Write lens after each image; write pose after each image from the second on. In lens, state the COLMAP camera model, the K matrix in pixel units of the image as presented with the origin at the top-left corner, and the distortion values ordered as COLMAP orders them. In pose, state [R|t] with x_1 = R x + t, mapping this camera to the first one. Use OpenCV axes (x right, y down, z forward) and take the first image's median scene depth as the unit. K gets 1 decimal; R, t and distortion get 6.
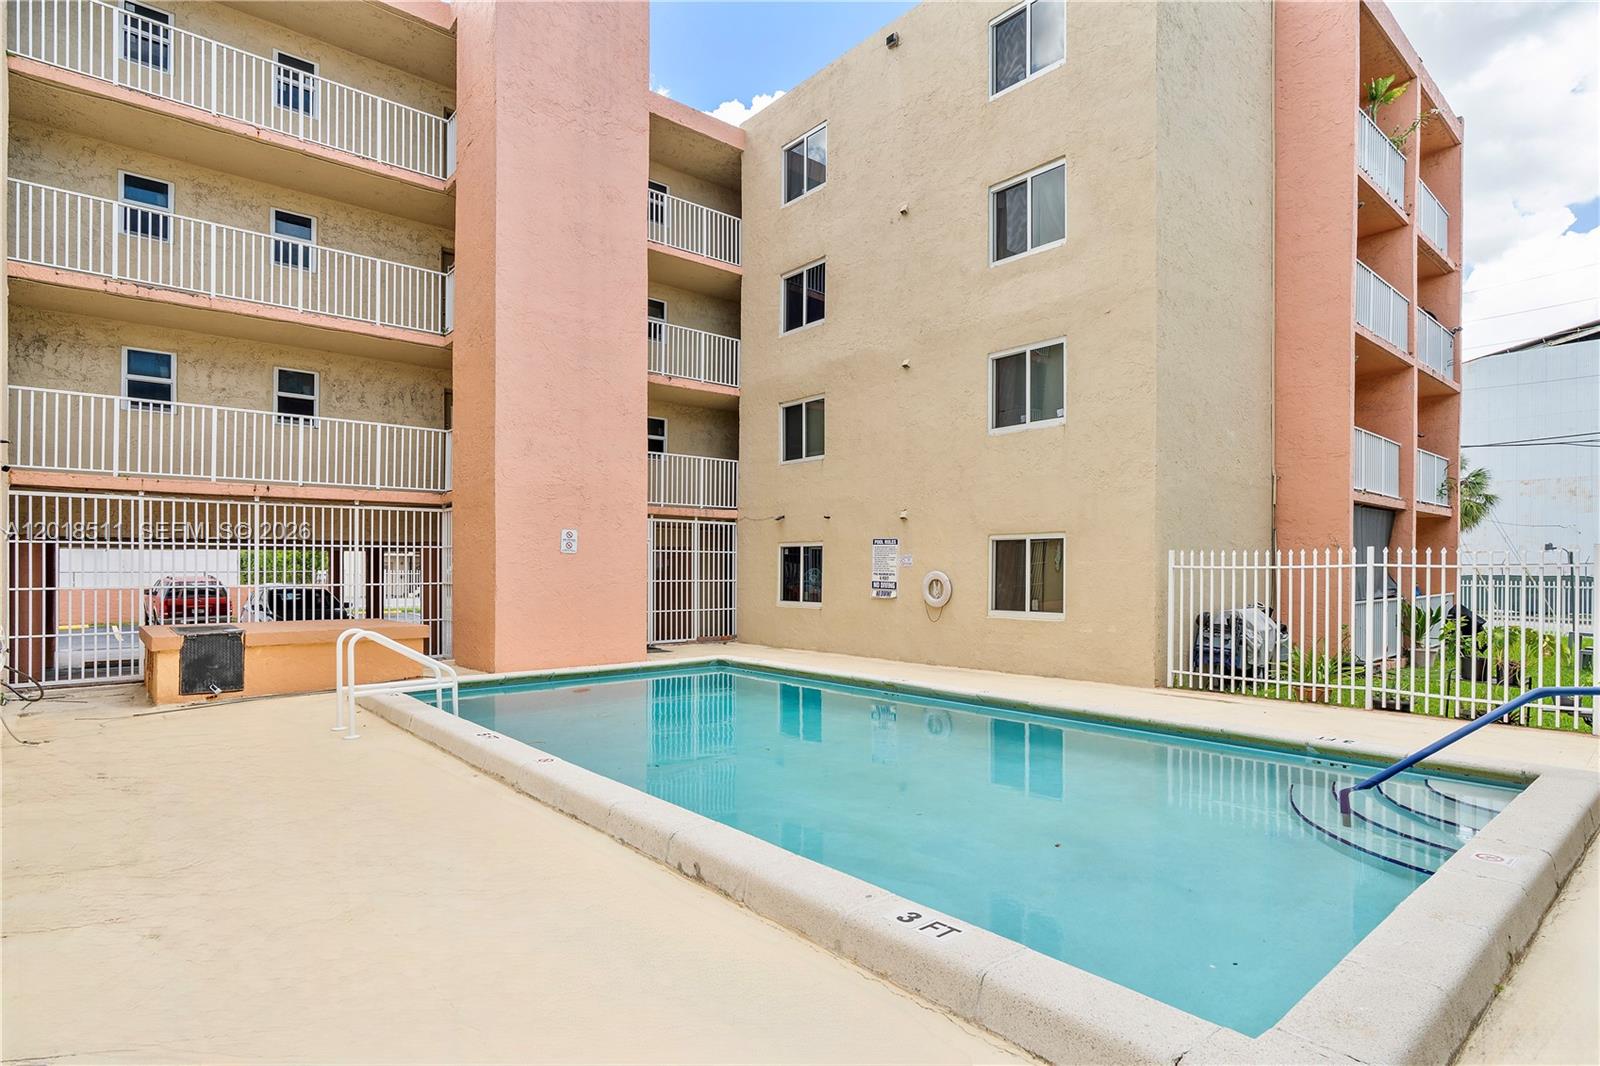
lens RADIAL K [[815.9, 0, 796.4], [0, 815.9, 550.7], [0, 0, 1]] dist [-0.001350, 0.000523]
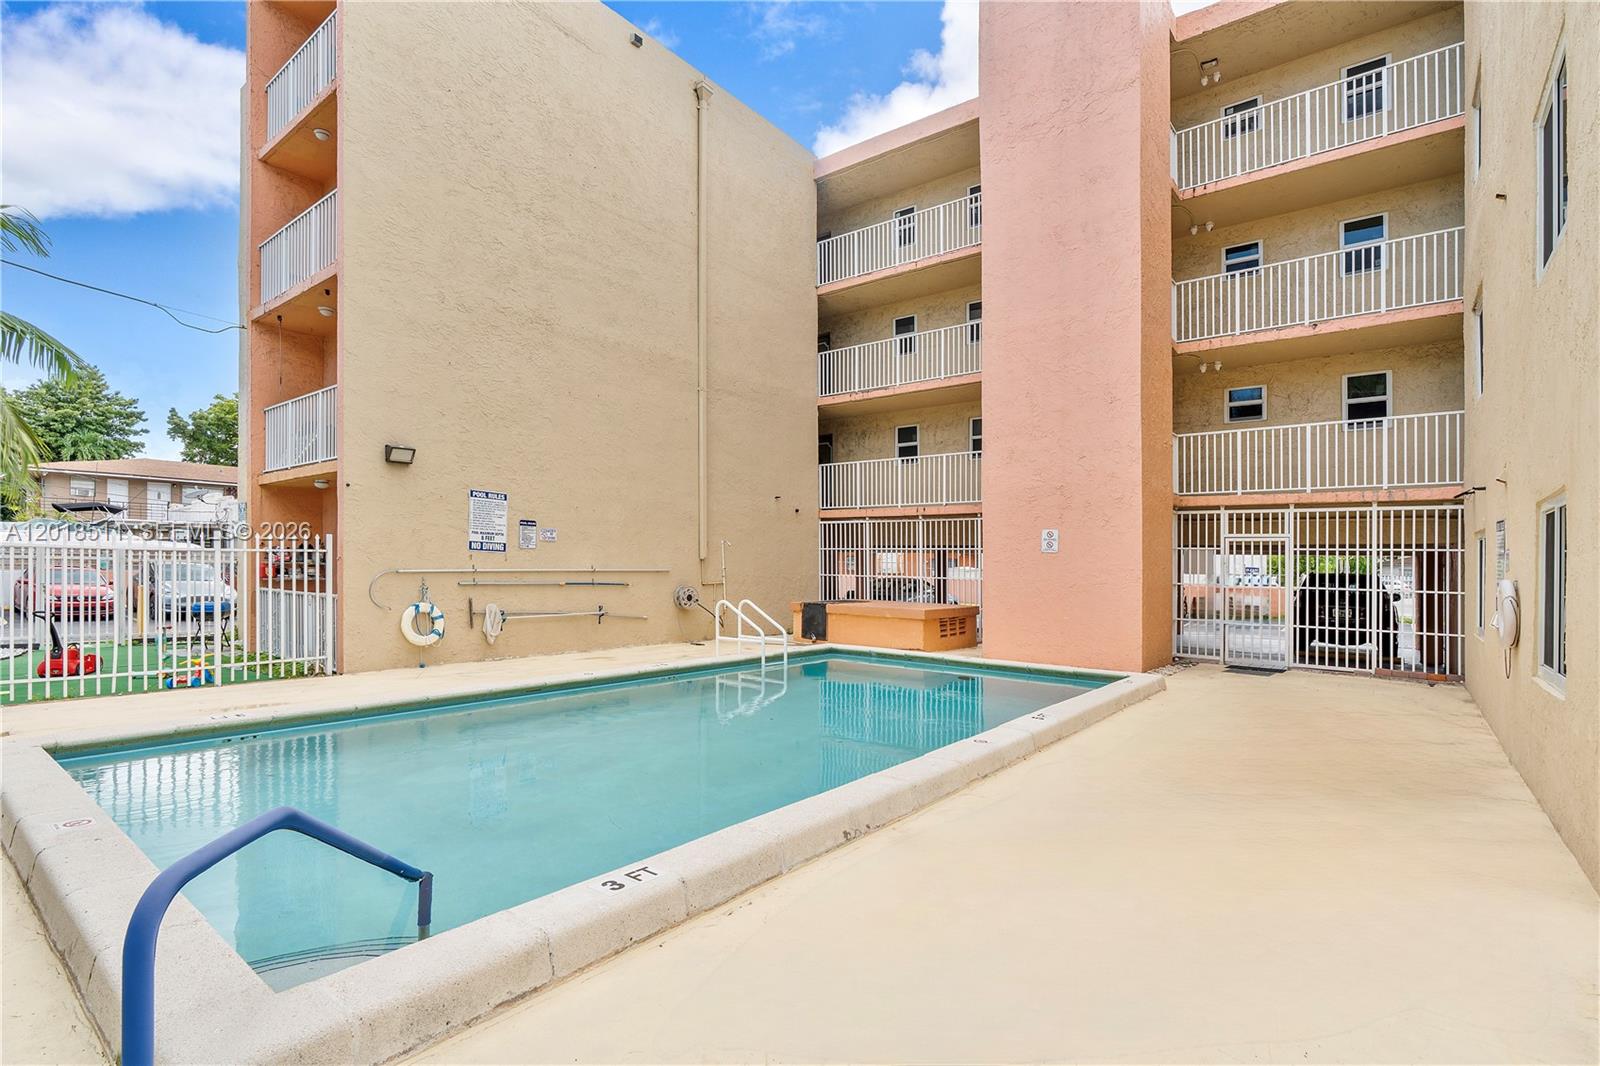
lens RADIAL K [[763.2, 0, 798.9], [0, 763.2, 553.3], [0, 0, 1]] dist [-0.003147, 0.000158]
pose [[0.194271, -0.008700, -0.980909, 0.440118], [0.003473, 0.999961, -0.008182, 0.007701], [0.980942, -0.001817, 0.194294, 0.372537]]
